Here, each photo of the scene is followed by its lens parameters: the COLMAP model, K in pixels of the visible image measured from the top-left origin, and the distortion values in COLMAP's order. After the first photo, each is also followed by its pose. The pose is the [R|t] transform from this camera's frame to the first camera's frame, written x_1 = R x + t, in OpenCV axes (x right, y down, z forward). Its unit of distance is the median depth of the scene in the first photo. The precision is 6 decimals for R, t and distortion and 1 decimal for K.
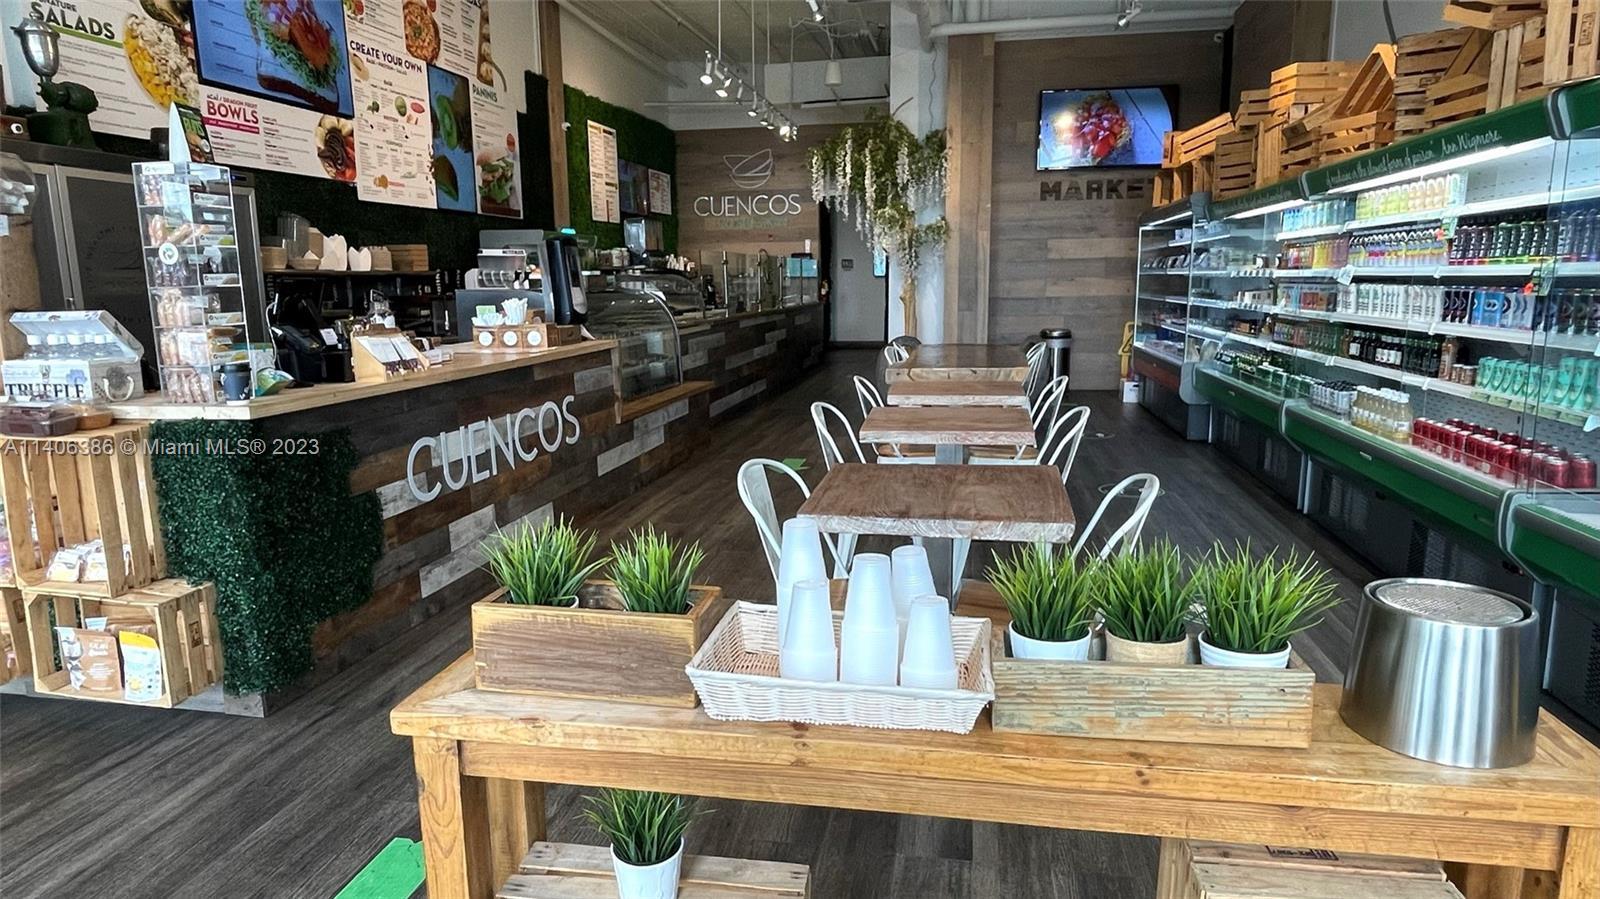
lens RADIAL K [[962.8, 0, 798.3], [0, 962.8, 452.6], [0, 0, 1]] dist [0.009082, -0.009154]
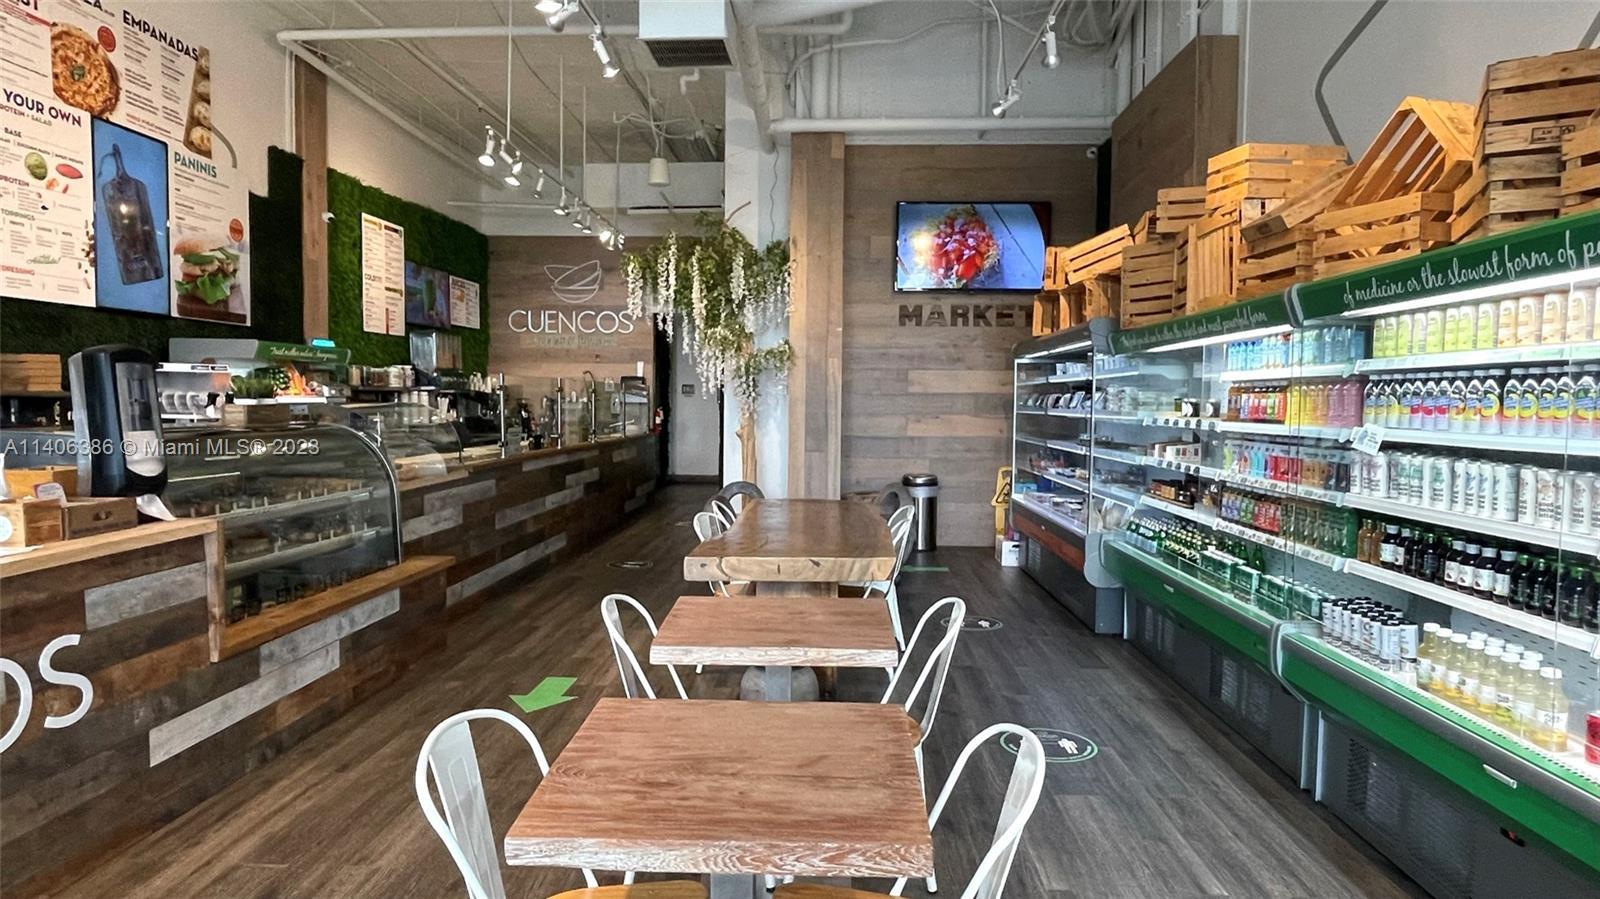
lens RADIAL K [[962.8, 0, 801.2], [0, 962.8, 446.7], [0, 0, 1]] dist [0.009082, -0.009154]
pose [[0.989086, 0.015229, 0.146552, 0.049789], [0.004123, 0.991394, -0.130848, -0.051791], [-0.147283, 0.130024, 0.980511, 0.226308]]
